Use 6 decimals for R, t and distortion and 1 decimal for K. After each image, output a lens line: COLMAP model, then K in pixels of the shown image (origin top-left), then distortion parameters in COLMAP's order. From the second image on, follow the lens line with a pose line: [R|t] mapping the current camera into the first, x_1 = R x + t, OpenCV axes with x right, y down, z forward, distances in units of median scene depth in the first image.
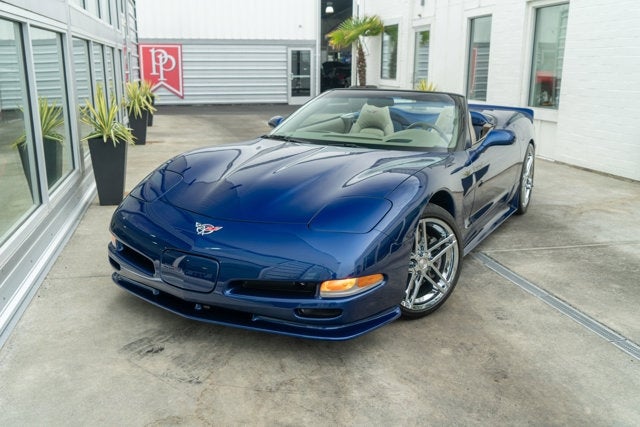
lens RADIAL K [[617.4, 0, 312.8], [0, 617.4, 229.3], [0, 0, 1]] dist [-0.012164, 0.003069]
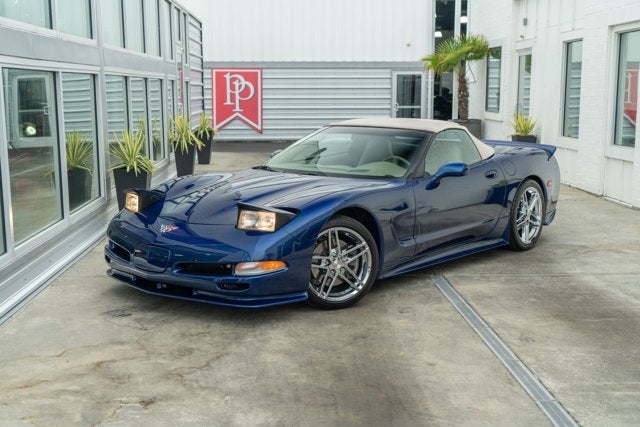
lens RADIAL K [[900.8, 0, 319.8], [0, 900.8, 255.5], [0, 0, 1]] dist [0.009365, 0.069186]
pose [[0.983154, 0.030948, -0.180141, 0.121849], [-0.044402, 0.996478, -0.071138, 0.043874], [0.177305, 0.077938, 0.981065, -0.206915]]
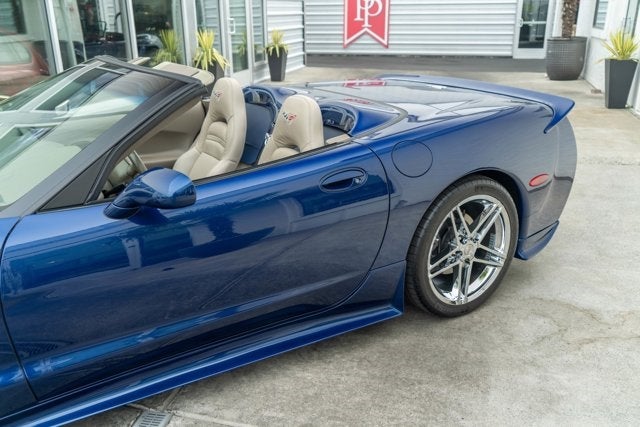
lens RADIAL K [[617.4, 0, 312.8], [0, 617.4, 229.3], [0, 0, 1]] dist [-0.012164, 0.003069]
pose [[0.875389, 0.153949, -0.458251, 0.200889], [-0.114881, 0.987030, 0.112136, -0.060271], [0.469571, -0.045518, 0.881720, 0.225929]]
